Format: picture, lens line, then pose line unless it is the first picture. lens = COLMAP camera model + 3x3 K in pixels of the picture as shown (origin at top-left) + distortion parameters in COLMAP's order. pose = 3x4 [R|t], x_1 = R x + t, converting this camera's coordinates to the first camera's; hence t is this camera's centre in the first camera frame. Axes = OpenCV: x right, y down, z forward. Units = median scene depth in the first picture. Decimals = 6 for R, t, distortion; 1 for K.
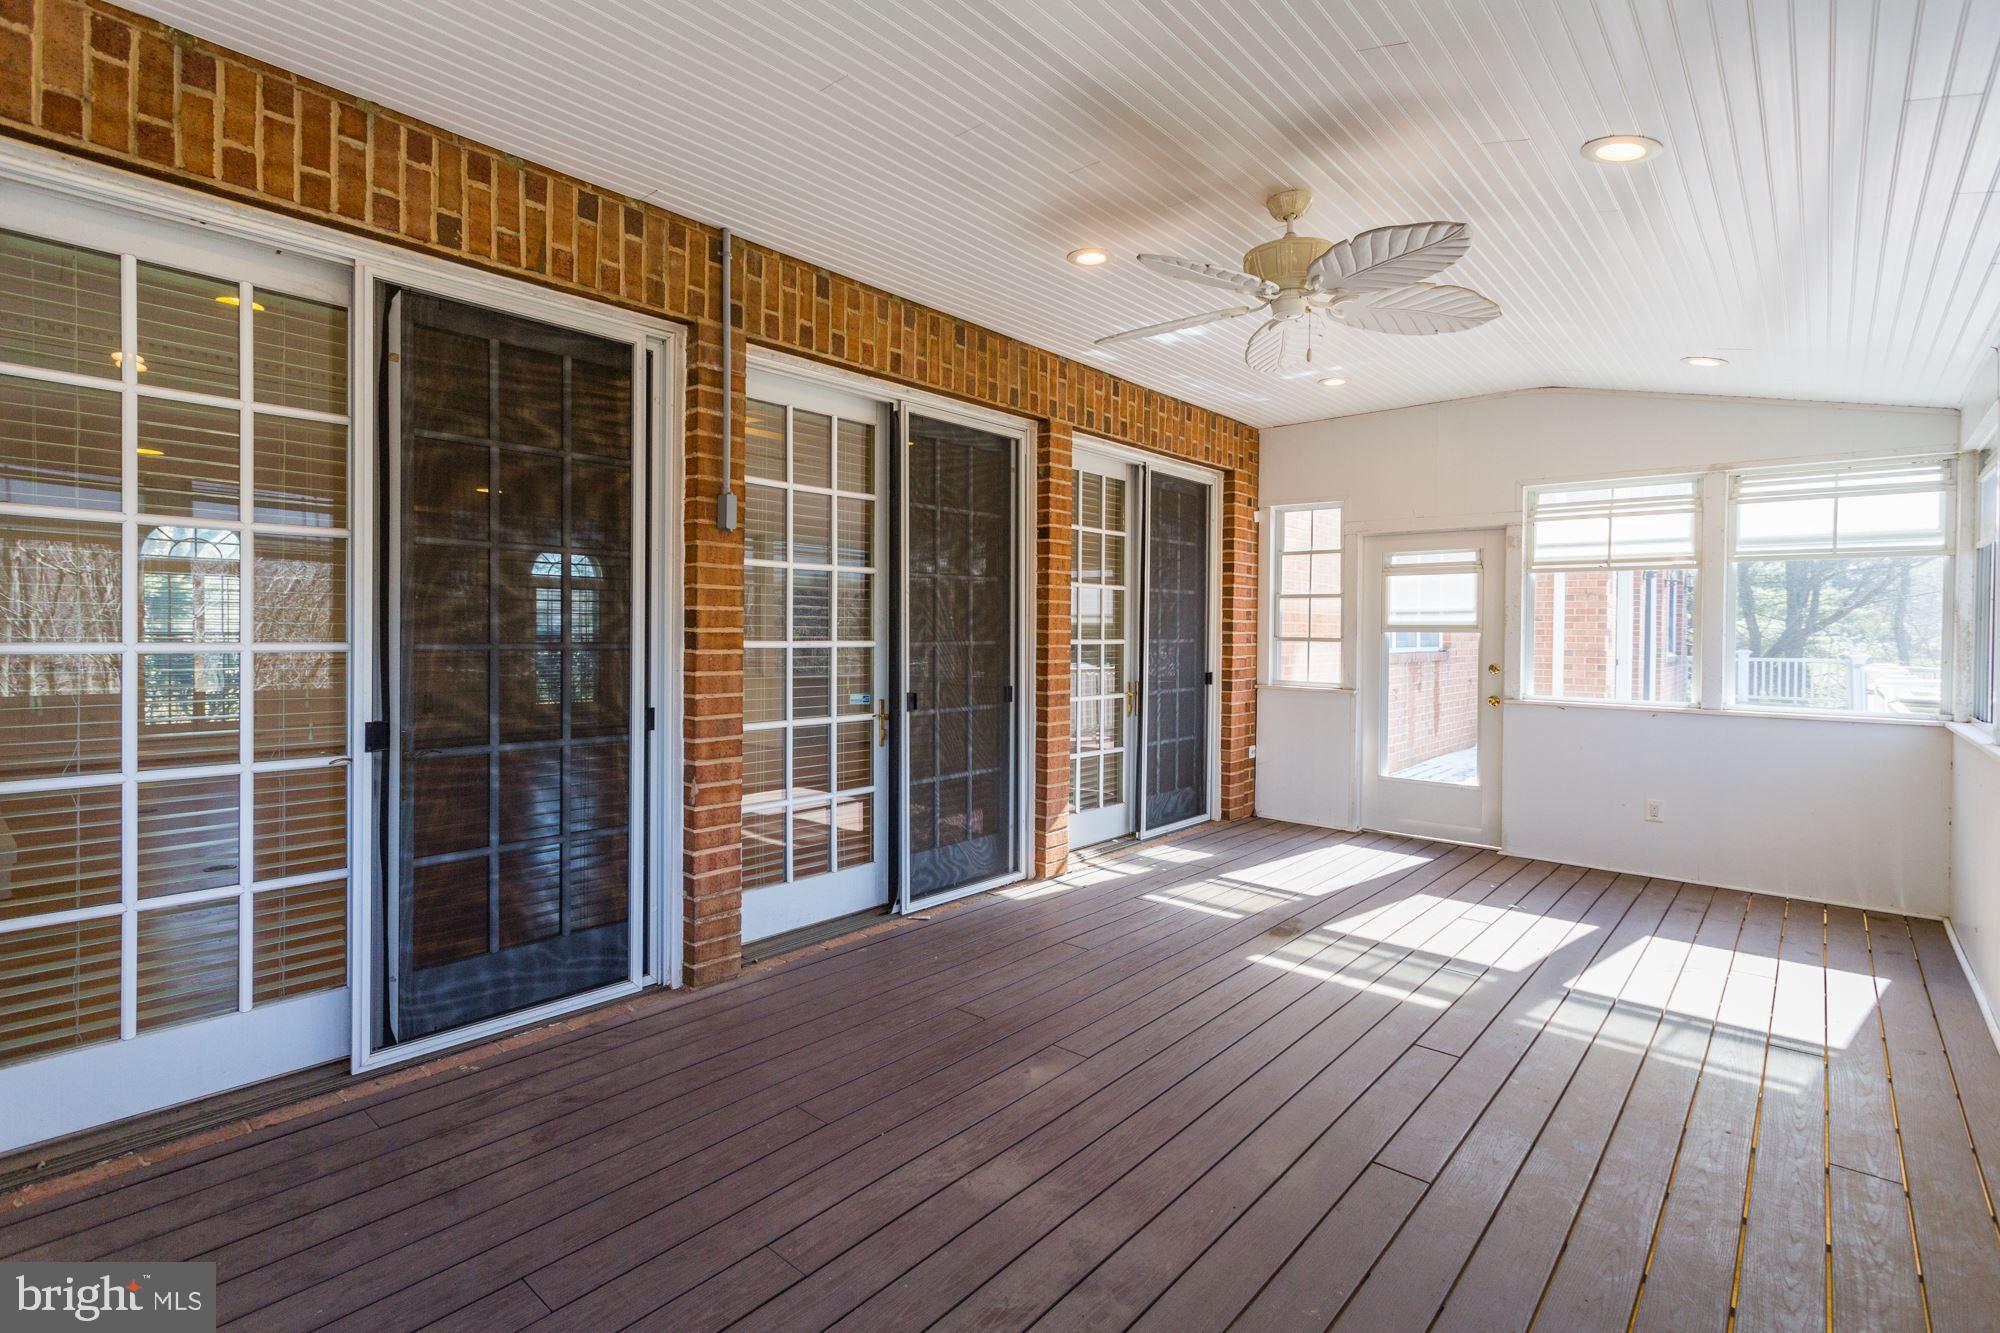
lens RADIAL K [[960.5, 0, 1001.2], [0, 960.5, 646.6], [0, 0, 1]] dist [-0.001921, -0.000121]
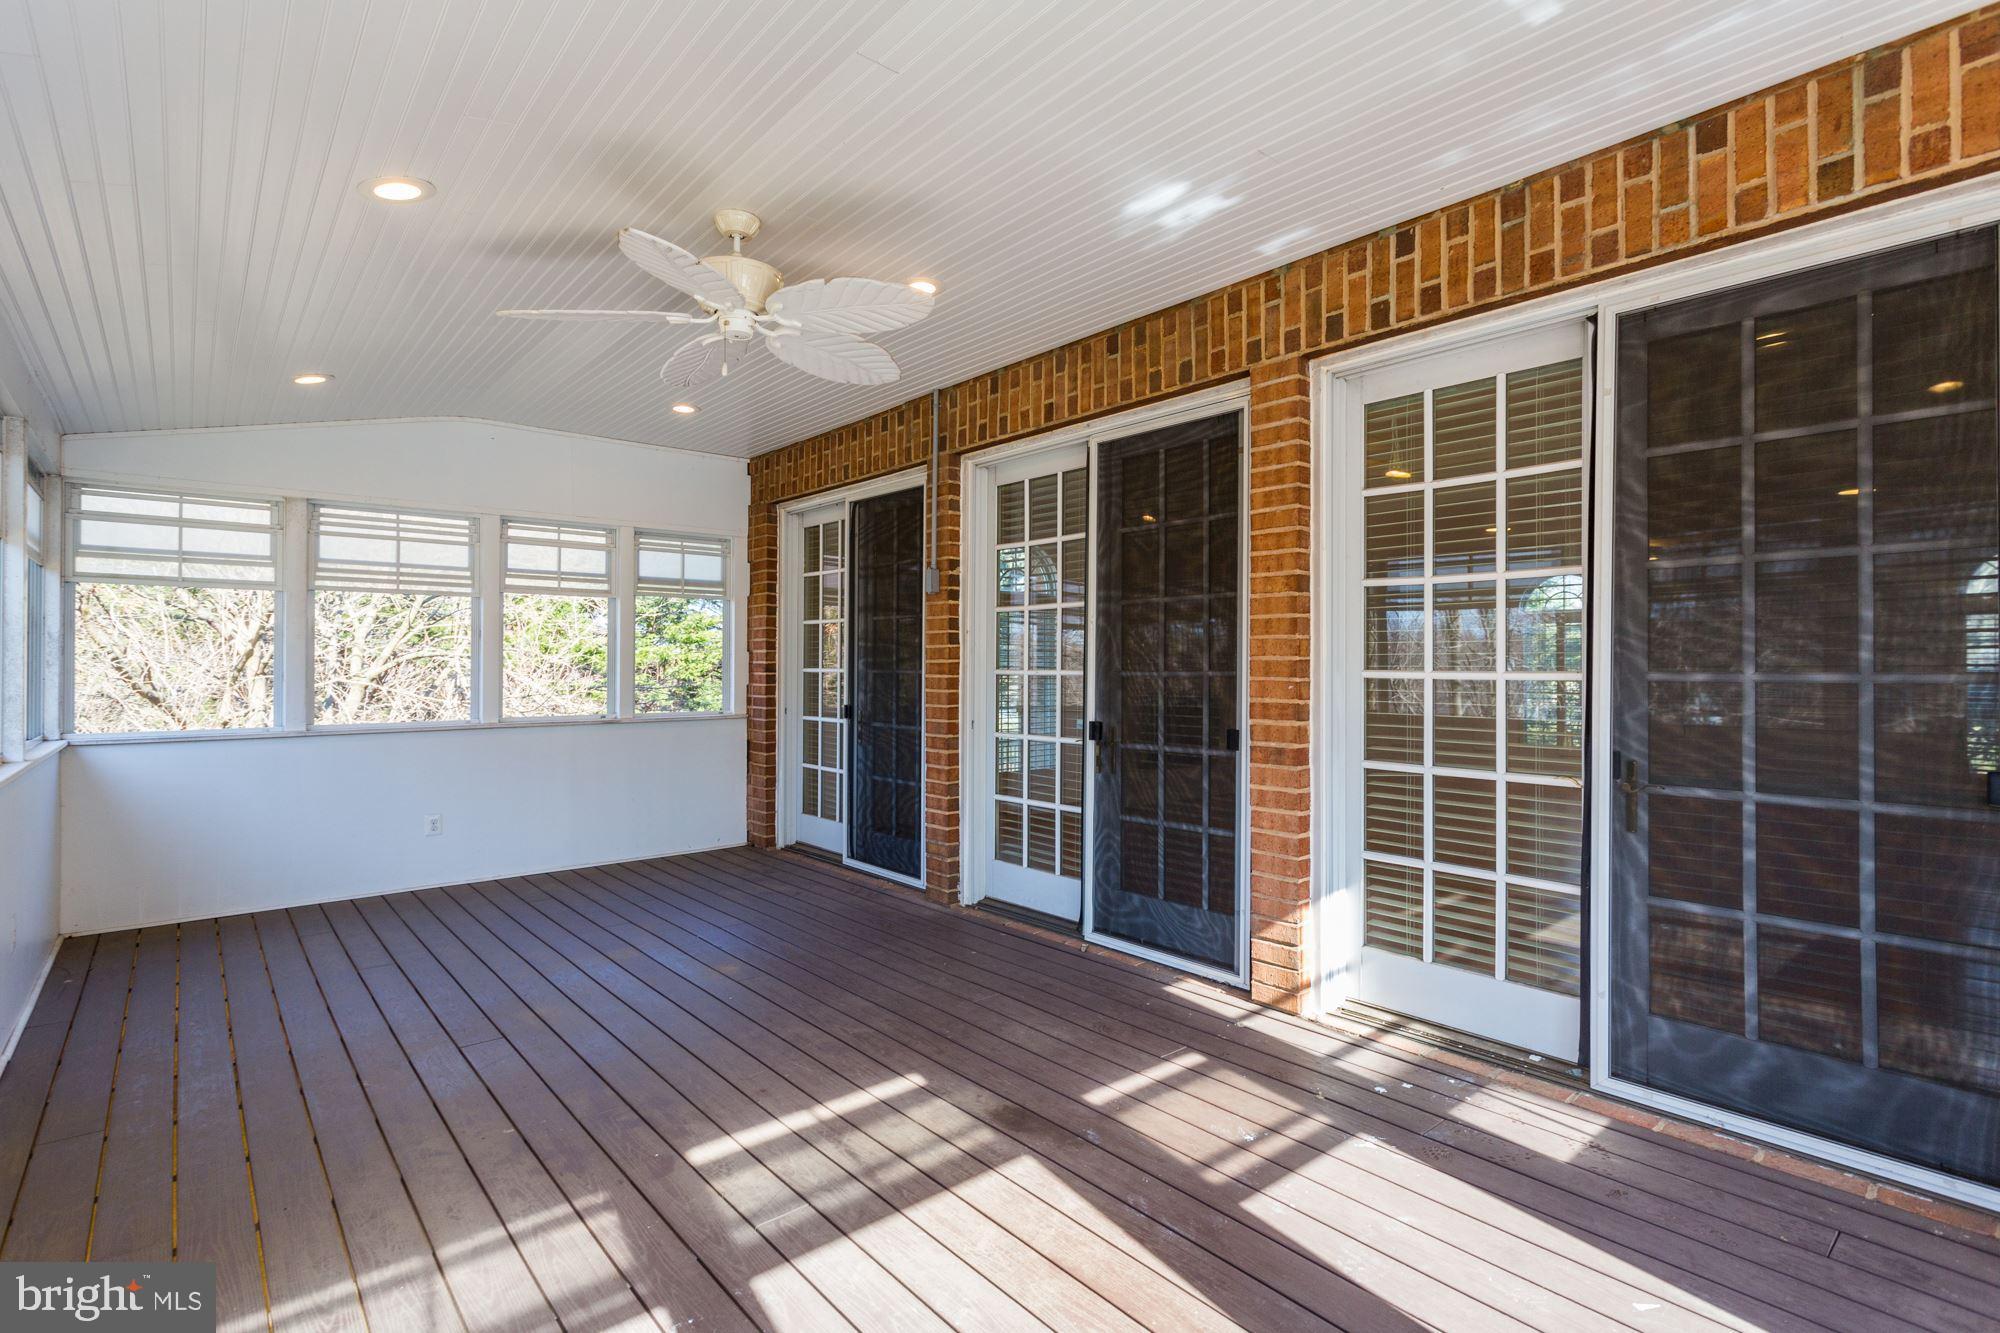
lens RADIAL K [[948.7, 0, 1000.0], [0, 948.7, 666.5], [0, 0, 1]] dist [0.000051, 0.000029]
pose [[-0.144444, -0.002128, -0.989511, 0.940729], [-0.010212, 0.999948, -0.000660, -0.008735], [0.989460, 0.010010, -0.144458, 1.087883]]
